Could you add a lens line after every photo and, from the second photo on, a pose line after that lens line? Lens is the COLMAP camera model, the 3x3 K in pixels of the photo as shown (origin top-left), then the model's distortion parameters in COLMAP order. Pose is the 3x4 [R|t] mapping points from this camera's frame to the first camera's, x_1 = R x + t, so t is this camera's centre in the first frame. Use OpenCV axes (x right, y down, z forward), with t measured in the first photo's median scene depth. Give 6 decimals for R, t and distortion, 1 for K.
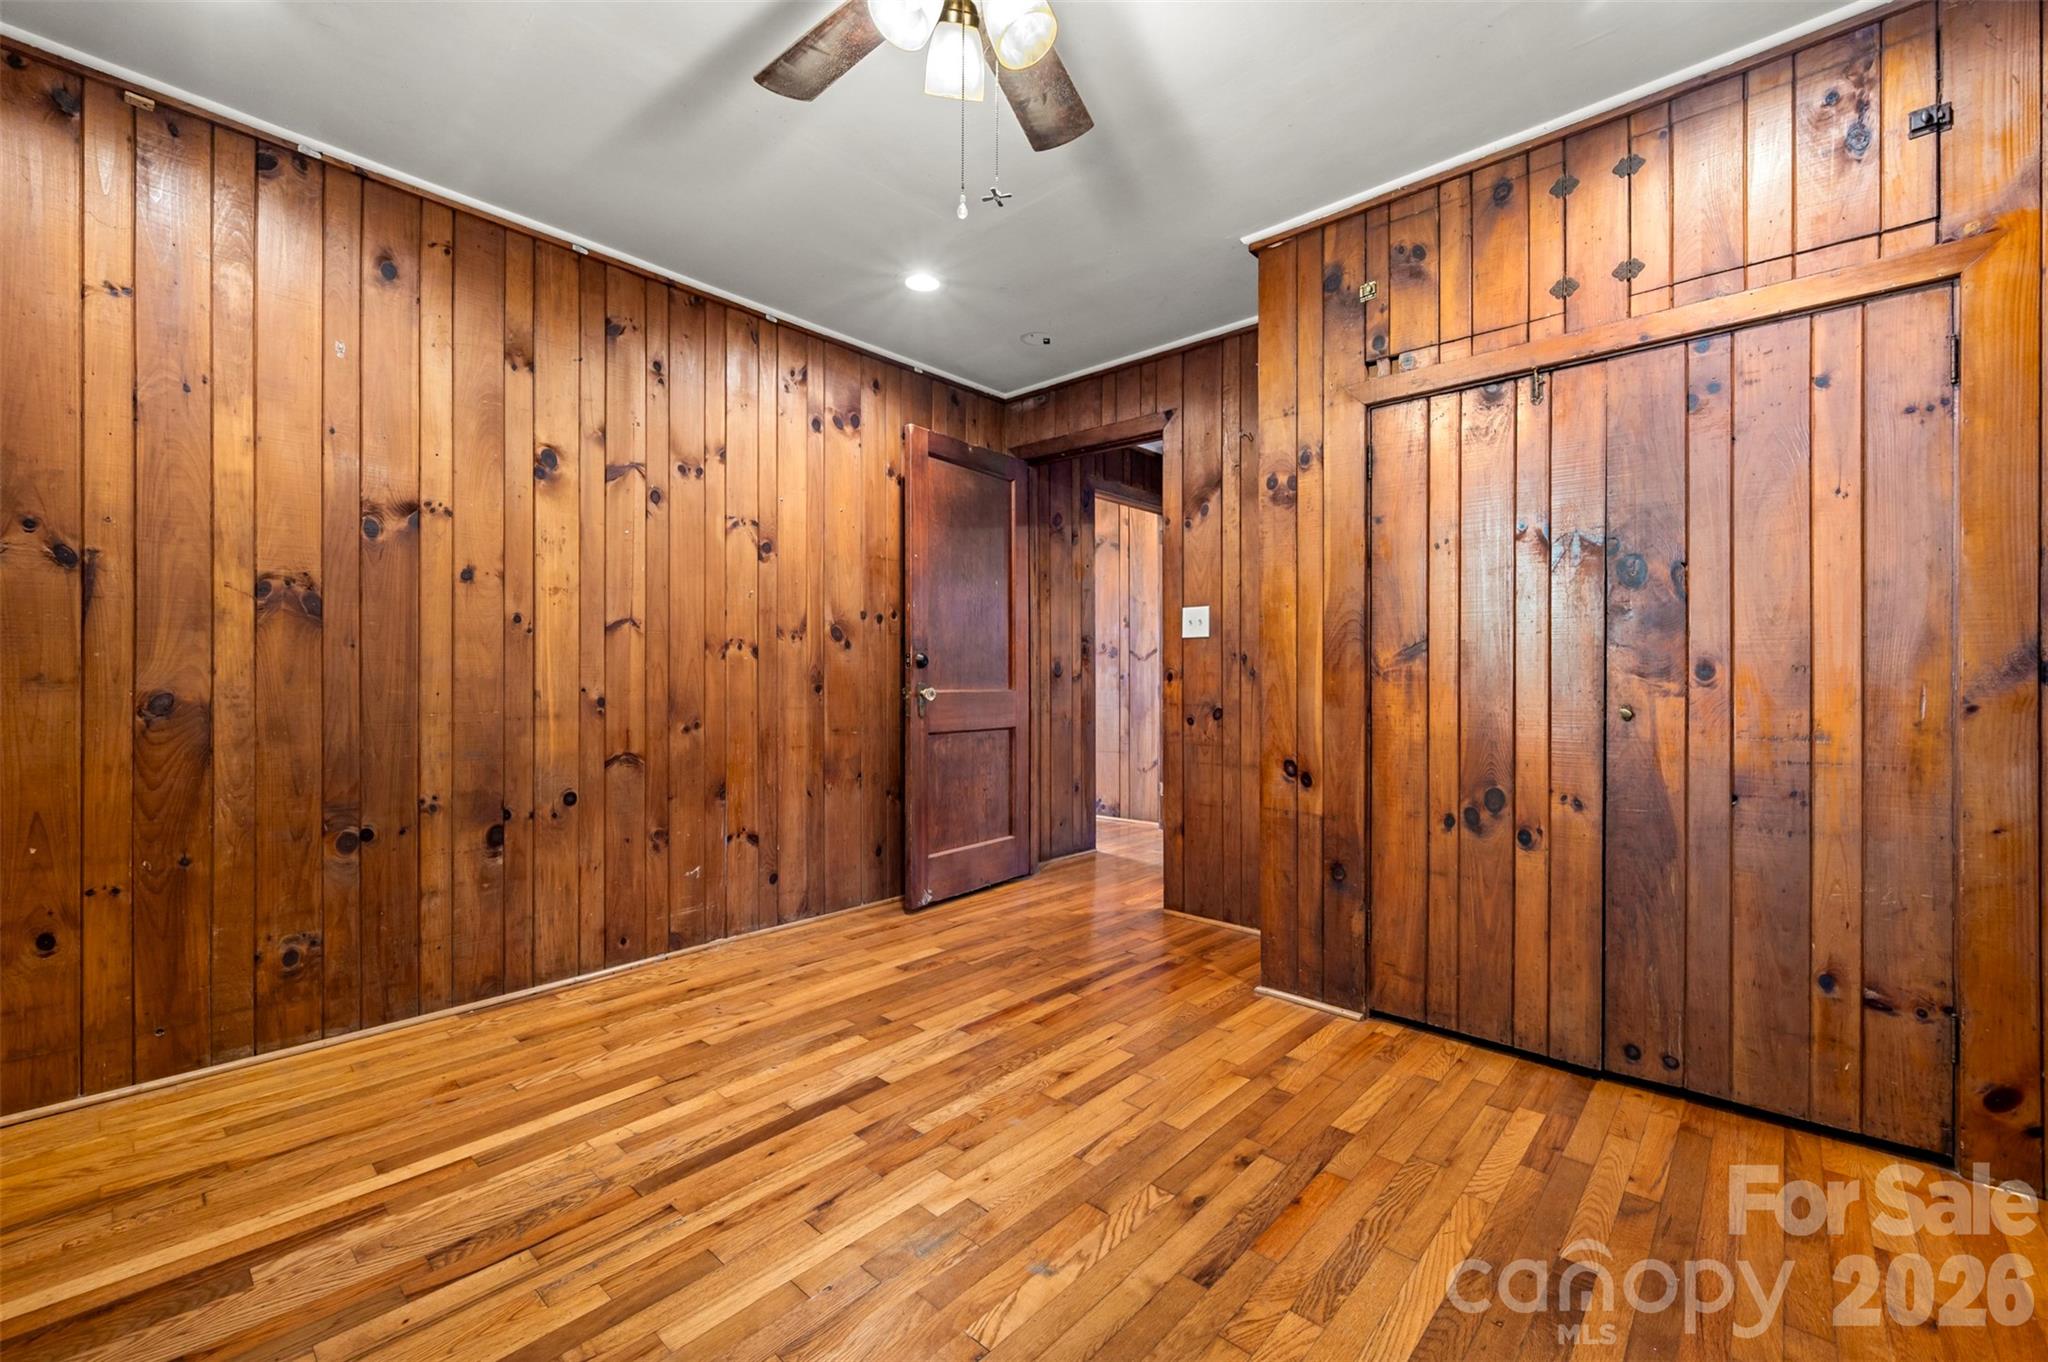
lens RADIAL K [[823.3, 0, 1025.9], [0, 823.3, 676.6], [0, 0, 1]] dist [-0.002612, 0.000700]
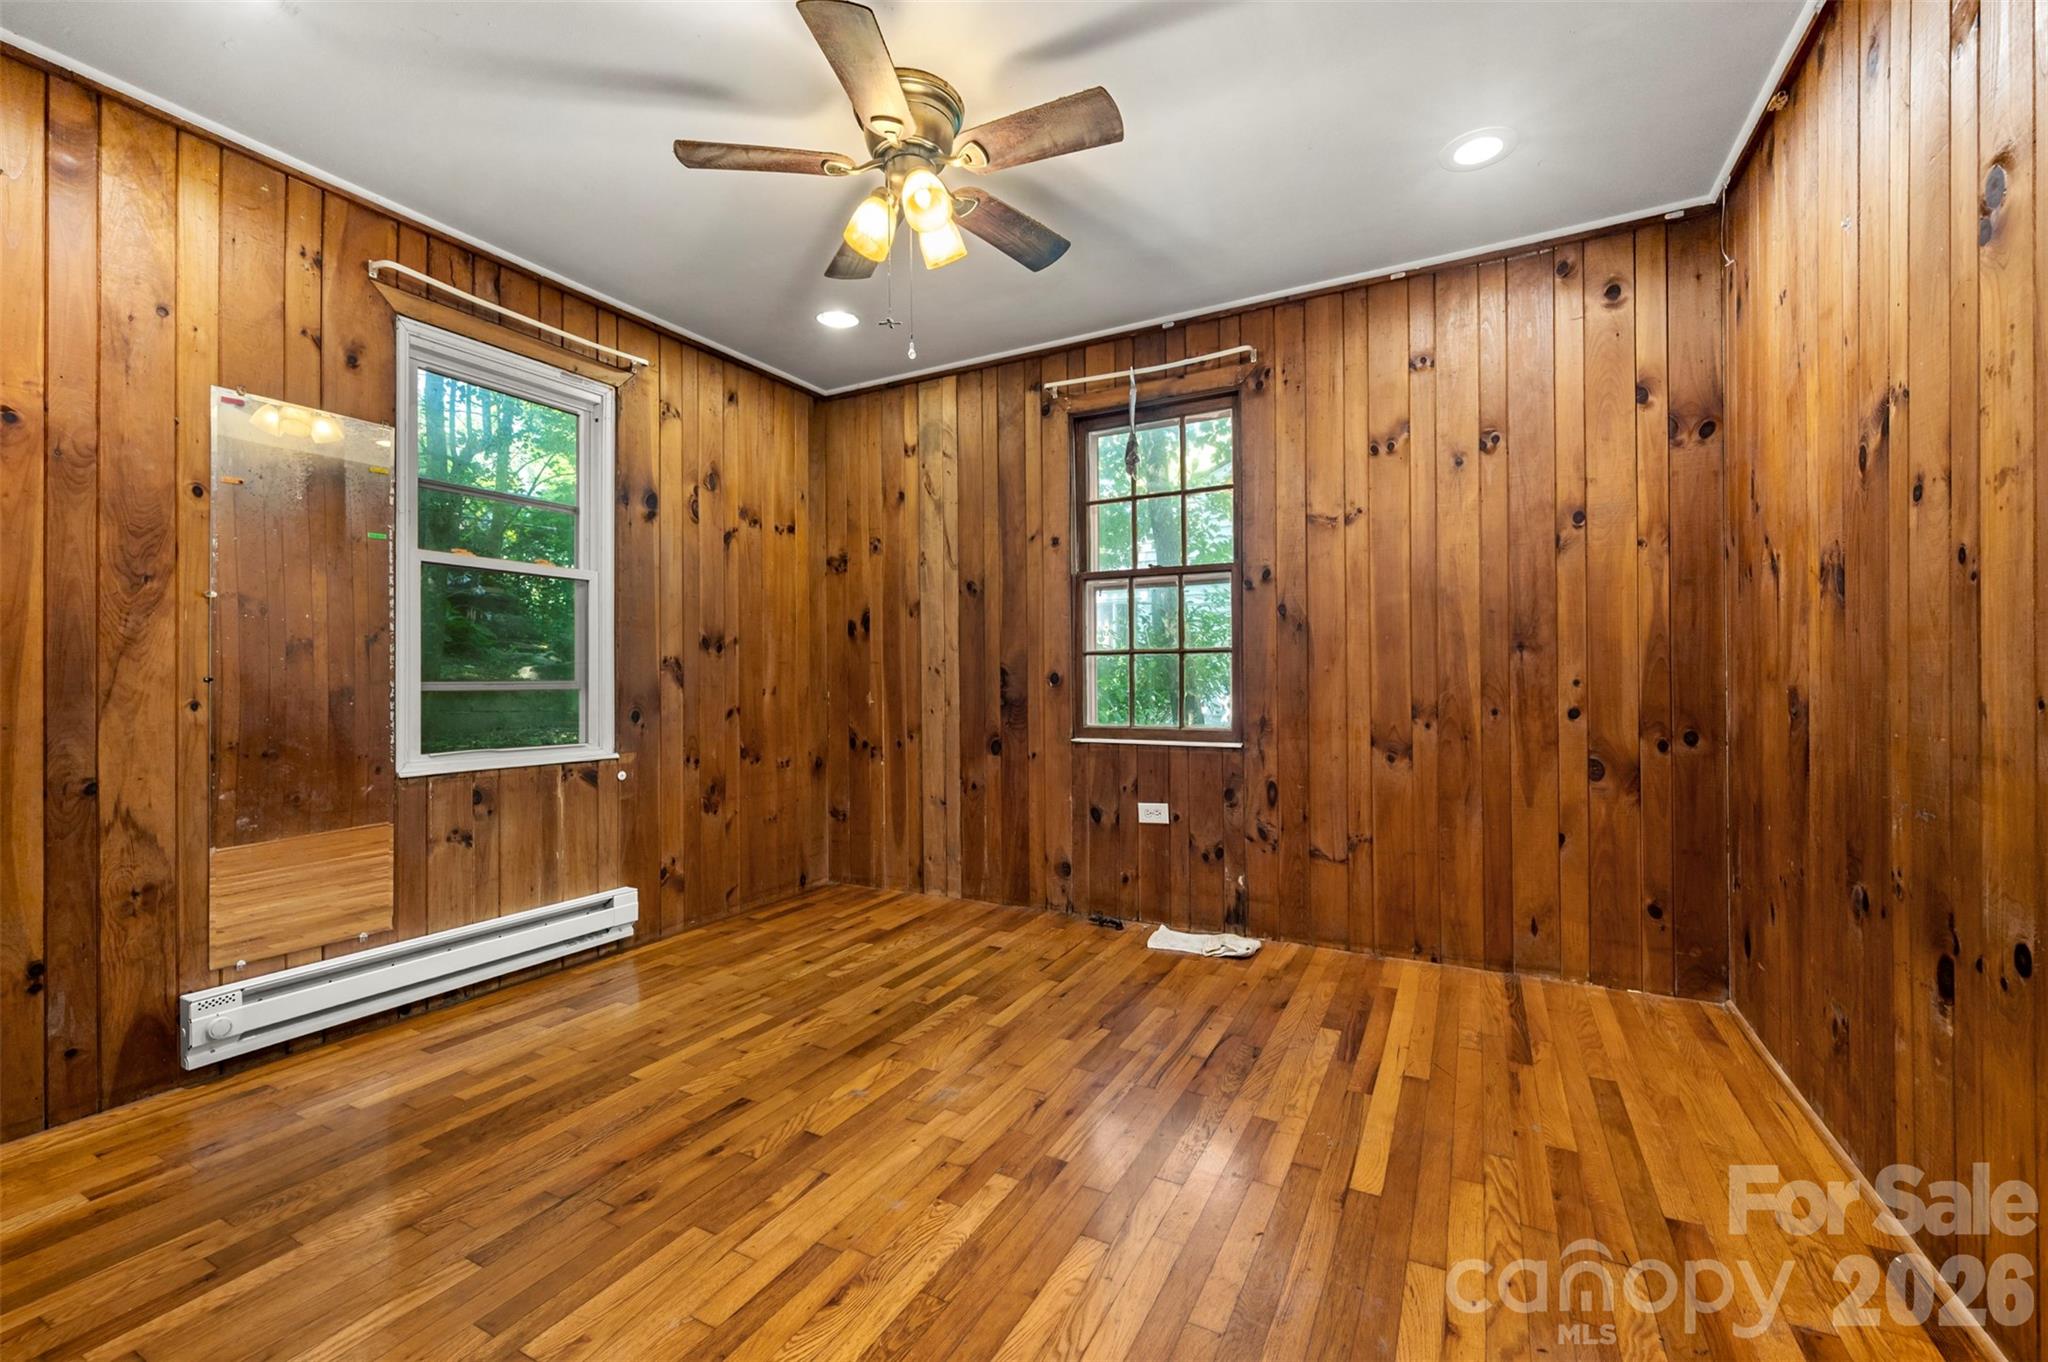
lens RADIAL K [[823.3, 0, 1022.5], [0, 823.3, 676.9], [0, 0, 1]] dist [-0.002612, 0.000700]
pose [[-0.969870, 0.007072, -0.243521, 0.076979], [0.006865, 0.999975, 0.001698, -0.002976], [0.243526, -0.000025, -0.969894, 2.221028]]
